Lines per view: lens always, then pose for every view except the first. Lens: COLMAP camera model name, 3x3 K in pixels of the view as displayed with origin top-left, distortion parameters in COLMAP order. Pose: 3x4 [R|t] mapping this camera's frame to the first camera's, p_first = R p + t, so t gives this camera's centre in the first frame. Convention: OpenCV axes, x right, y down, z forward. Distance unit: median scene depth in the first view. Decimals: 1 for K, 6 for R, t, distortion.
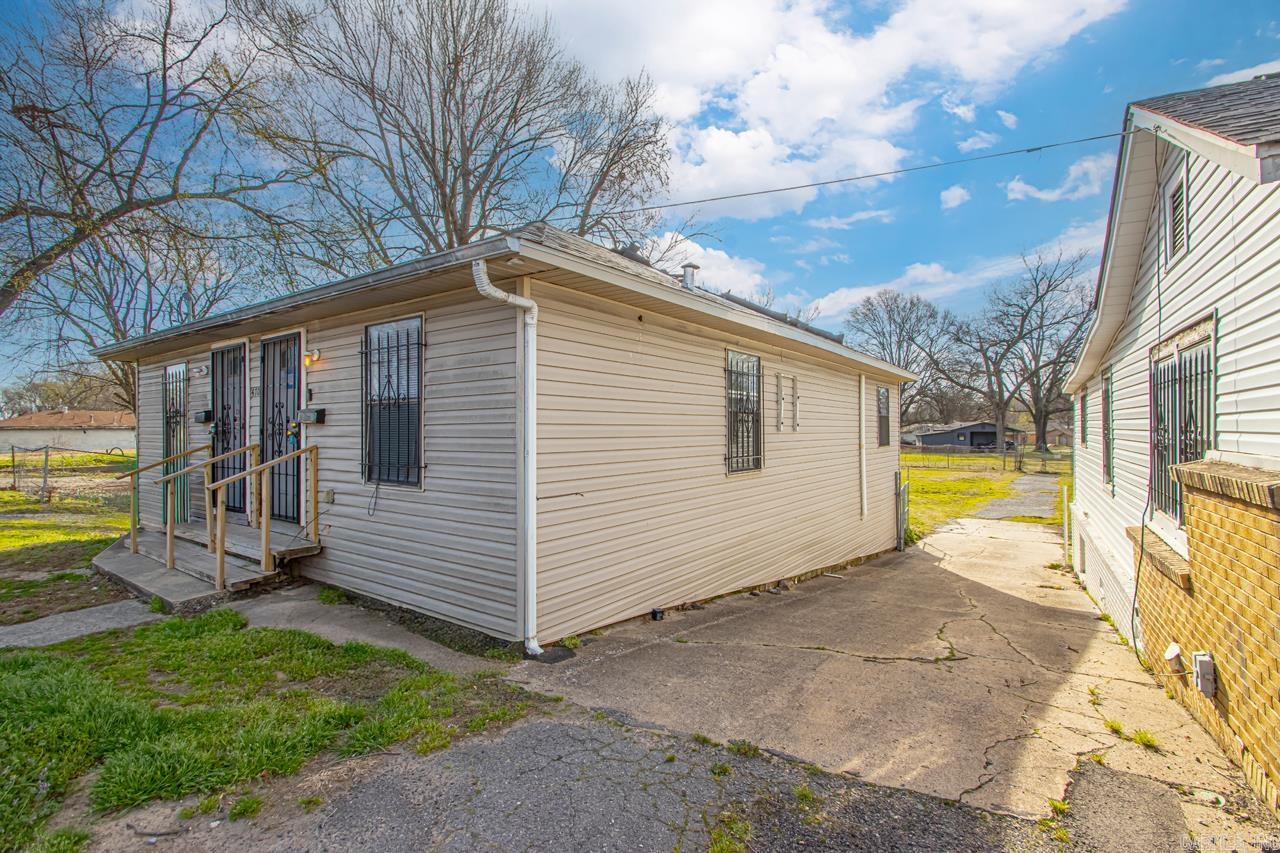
lens RADIAL K [[579.7, 0, 641.9], [0, 579.7, 423.0], [0, 0, 1]] dist [-0.000782, -0.003454]
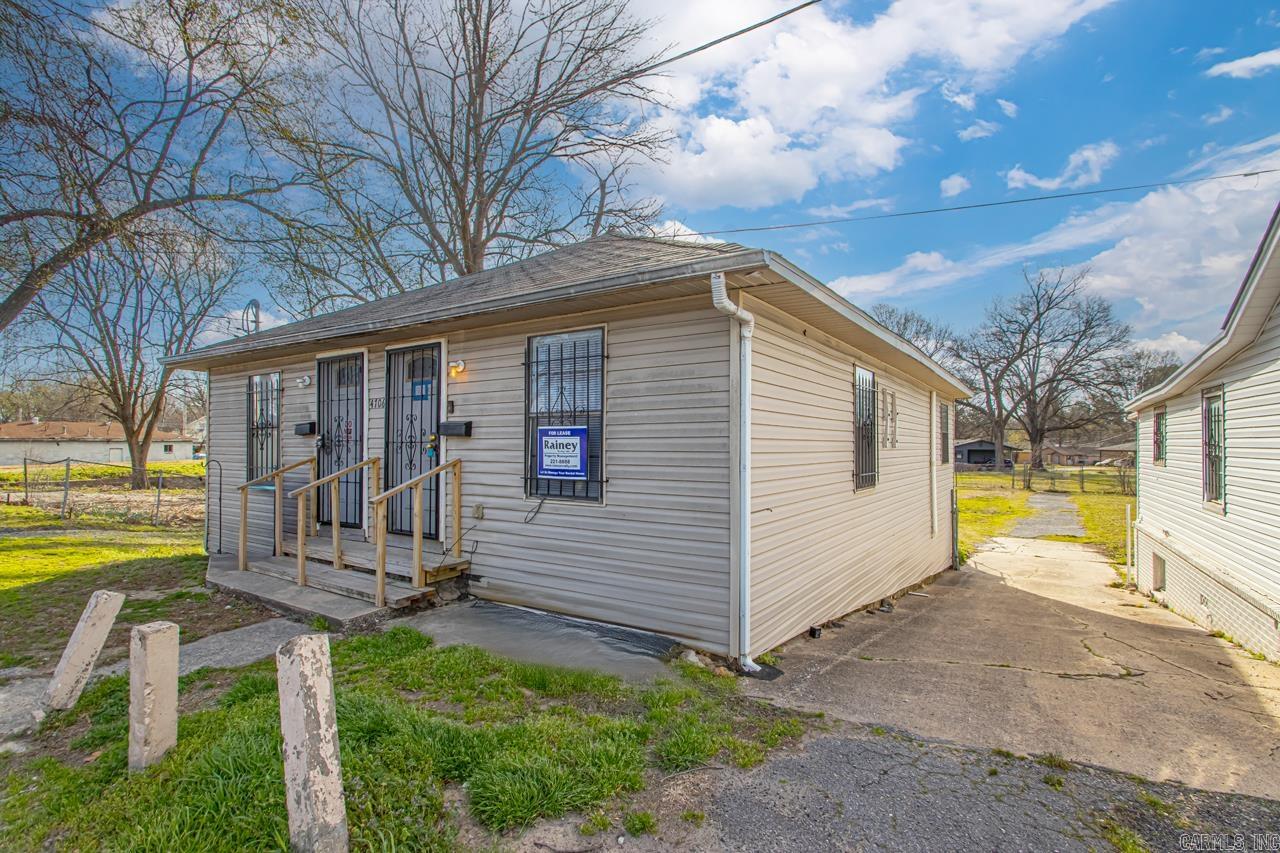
lens RADIAL K [[596.4, 0, 632.3], [0, 596.4, 439.8], [0, 0, 1]] dist [0.014234, -0.016423]
pose [[0.999635, 0.006645, 0.026191, -0.293278], [-0.006687, 0.999977, 0.001503, 0.002807], [-0.026180, -0.001678, 0.999656, -0.009902]]
